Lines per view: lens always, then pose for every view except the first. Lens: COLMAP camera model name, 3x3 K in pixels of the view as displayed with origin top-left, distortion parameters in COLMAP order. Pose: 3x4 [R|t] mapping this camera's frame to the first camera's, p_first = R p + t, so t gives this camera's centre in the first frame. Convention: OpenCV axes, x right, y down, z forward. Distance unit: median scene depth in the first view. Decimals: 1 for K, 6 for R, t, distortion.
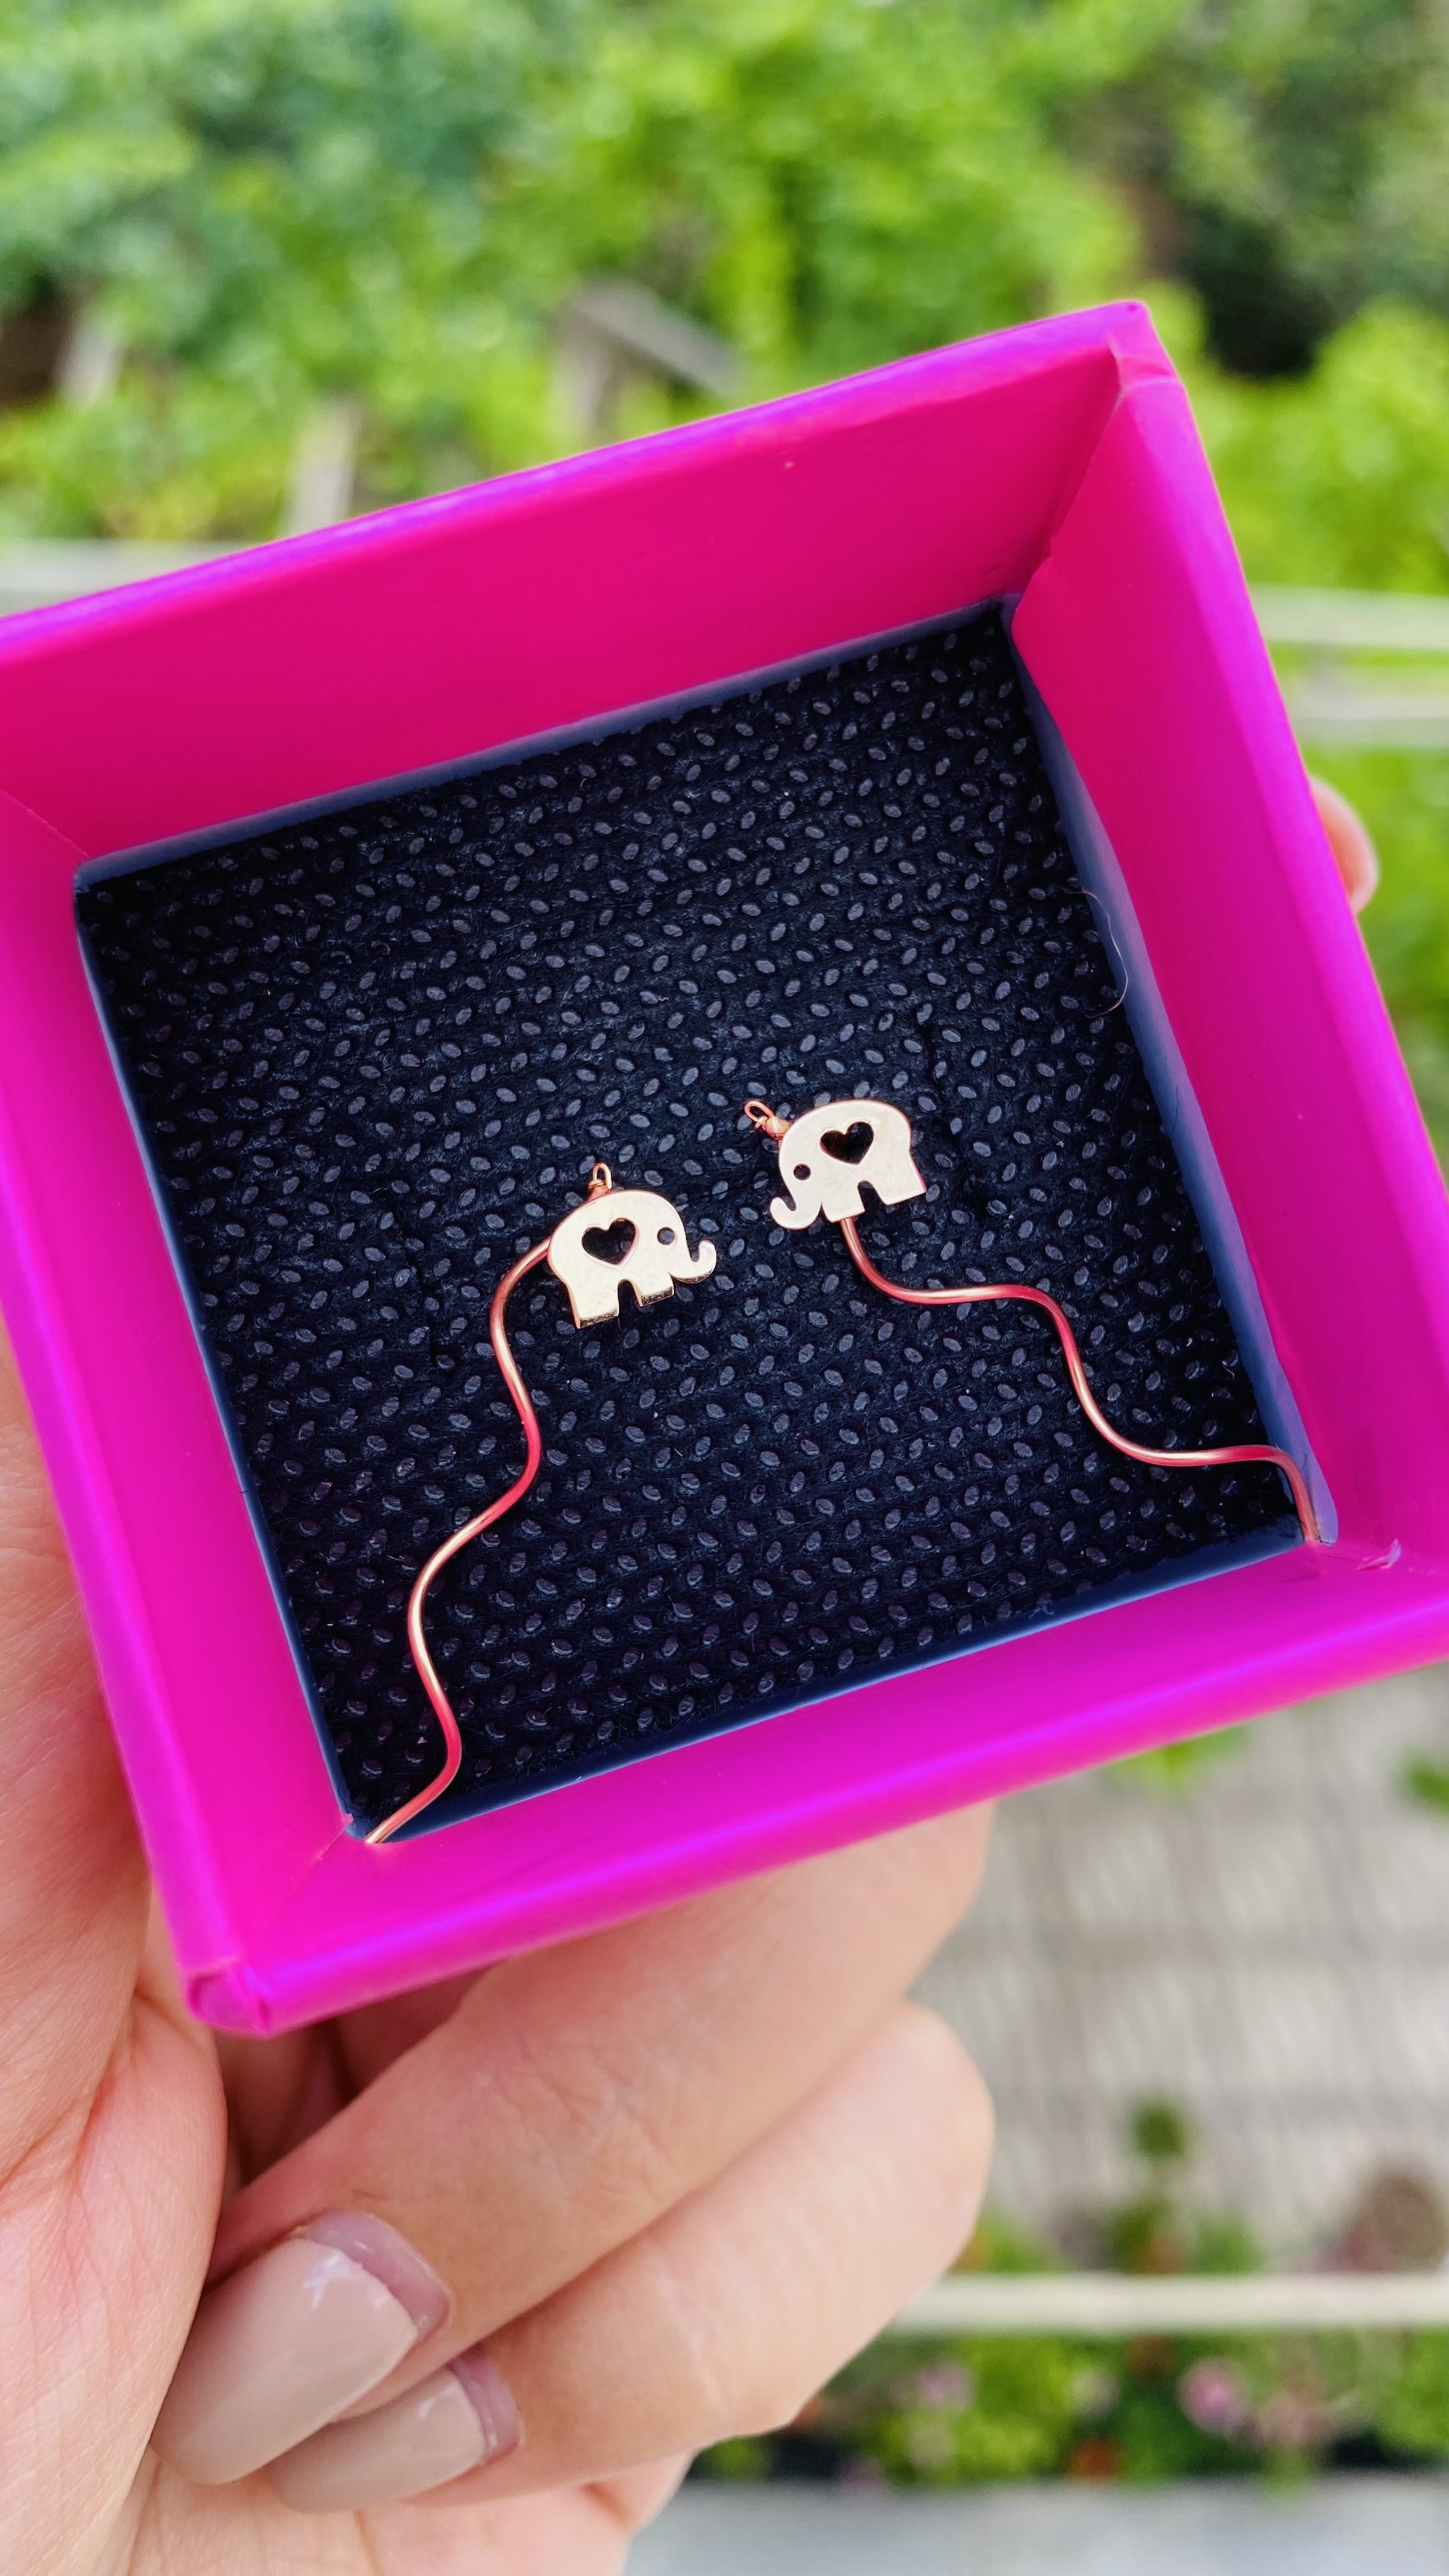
lens RADIAL K [[1990.0, 0, 736.2], [0, 1990.0, 1261.0], [0, 0, 1]] dist [-0.043652, 0.013475]
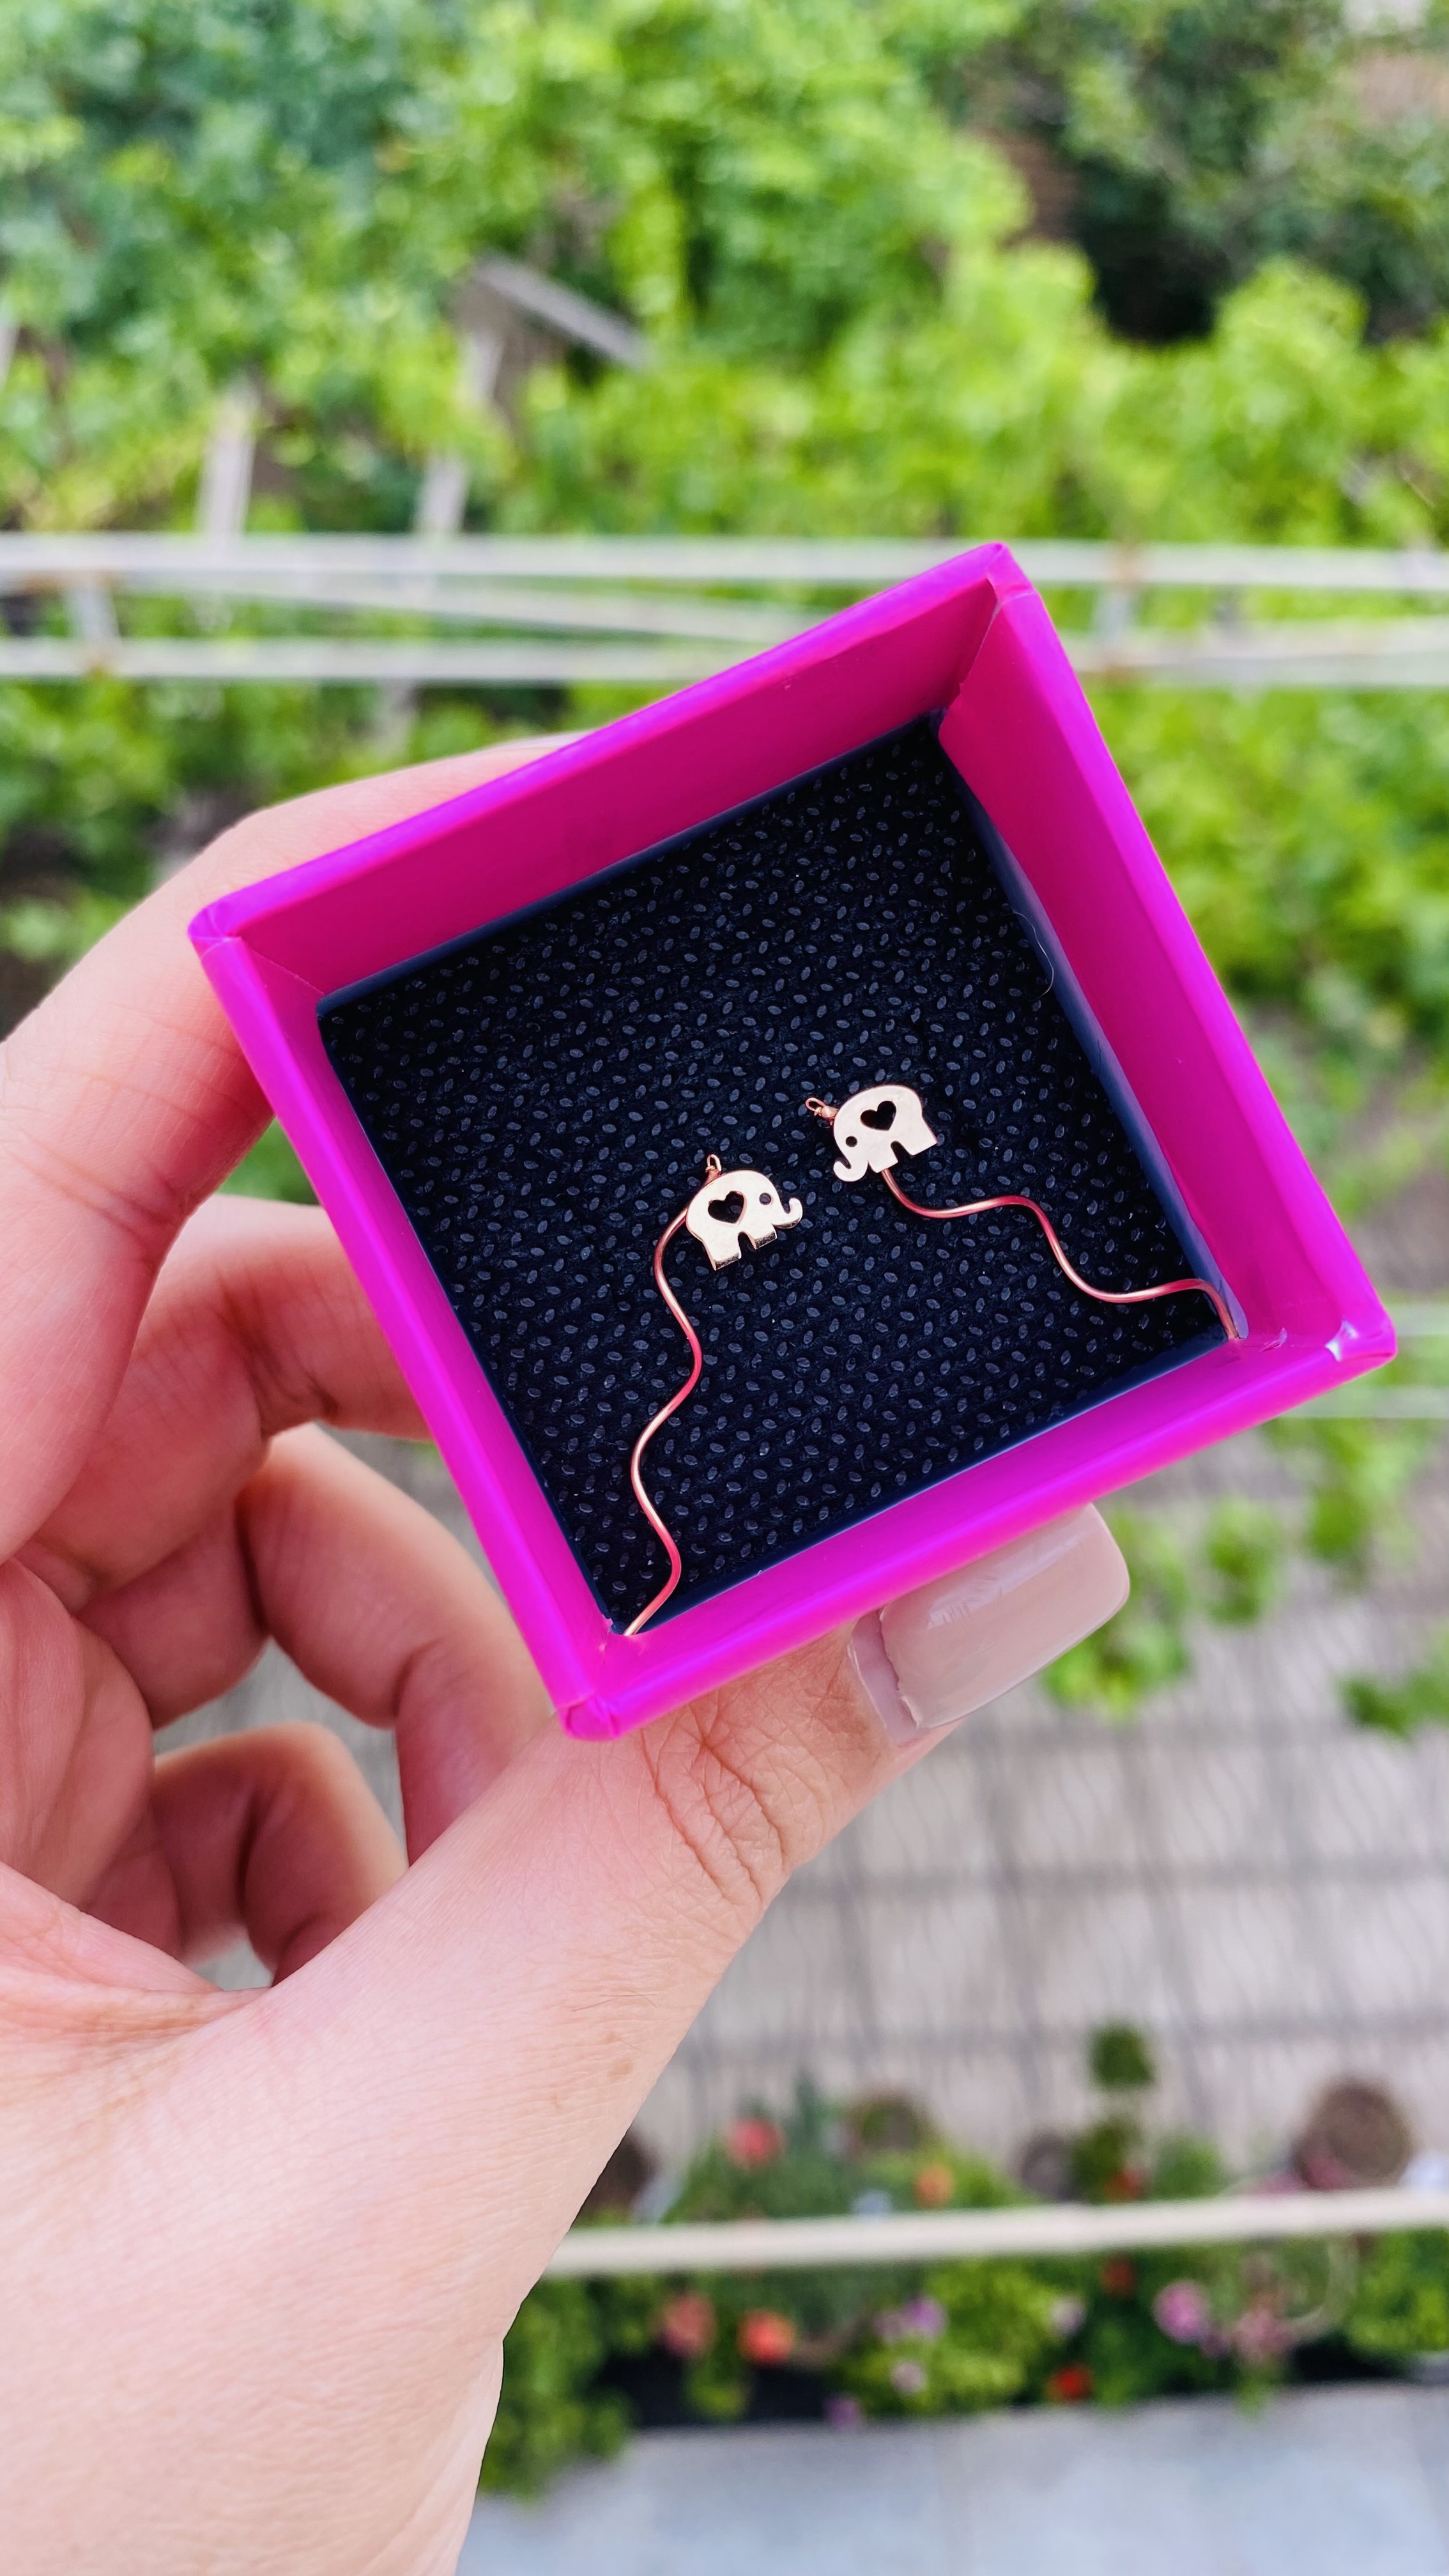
lens RADIAL K [[1990.0, 0, 741.2], [0, 1990.0, 1285.1], [0, 0, 1]] dist [-0.043652, 0.013475]
pose [[0.988919, -0.148444, -0.001704, -0.057085], [0.148345, 0.987691, 0.049608, -0.023354], [-0.005681, -0.049311, 0.998767, -0.446031]]
